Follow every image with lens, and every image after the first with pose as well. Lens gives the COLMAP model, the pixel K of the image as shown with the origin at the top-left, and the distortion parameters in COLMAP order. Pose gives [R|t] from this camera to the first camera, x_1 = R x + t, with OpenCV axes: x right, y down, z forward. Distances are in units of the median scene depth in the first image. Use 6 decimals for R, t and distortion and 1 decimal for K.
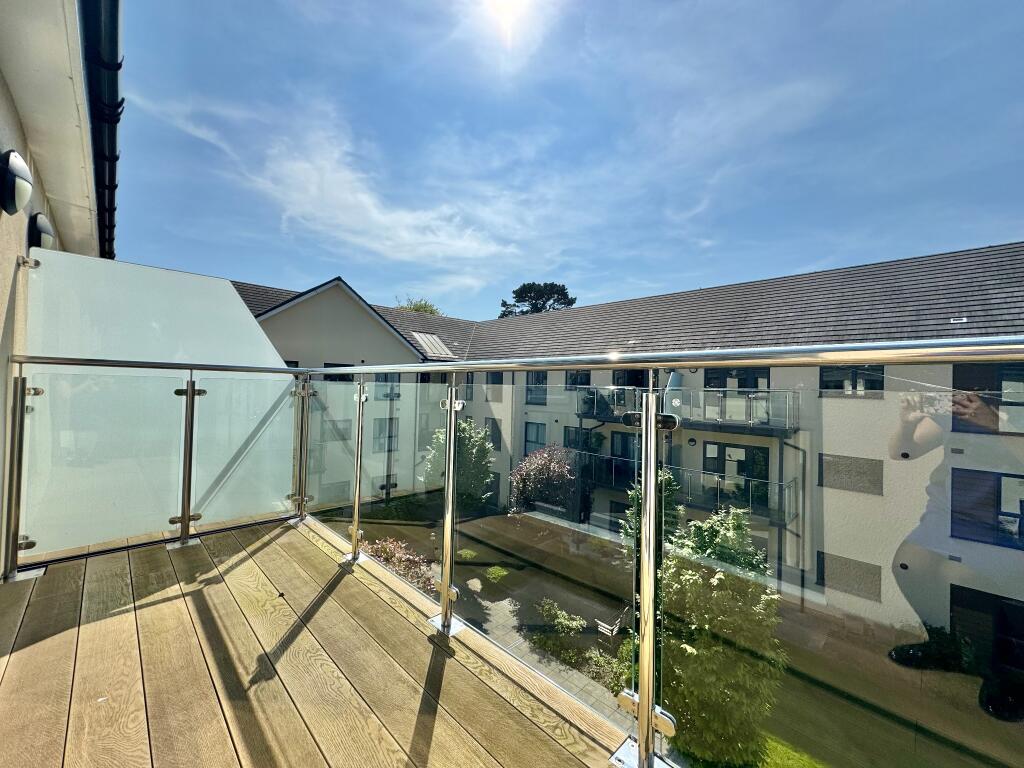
lens RADIAL K [[420.4, 0, 512.0], [0, 420.4, 384.0], [0, 0, 1]] dist [-0.008757, -0.000082]
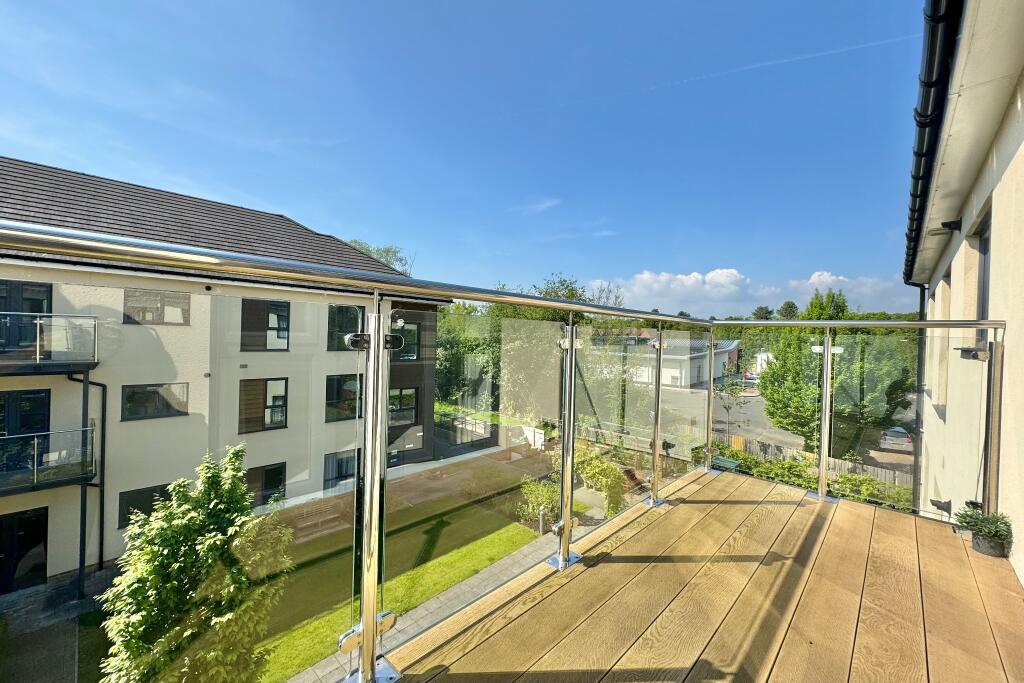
lens RADIAL K [[405.1, 0, 512.0], [0, 405.1, 341.5], [0, 0, 1]] dist [0.001549, 0.000067]
pose [[-0.040054, -0.043242, 0.998261, -1.262482], [-0.039008, 0.998369, 0.041682, -0.003527], [-0.998436, -0.037270, -0.041675, 1.331409]]
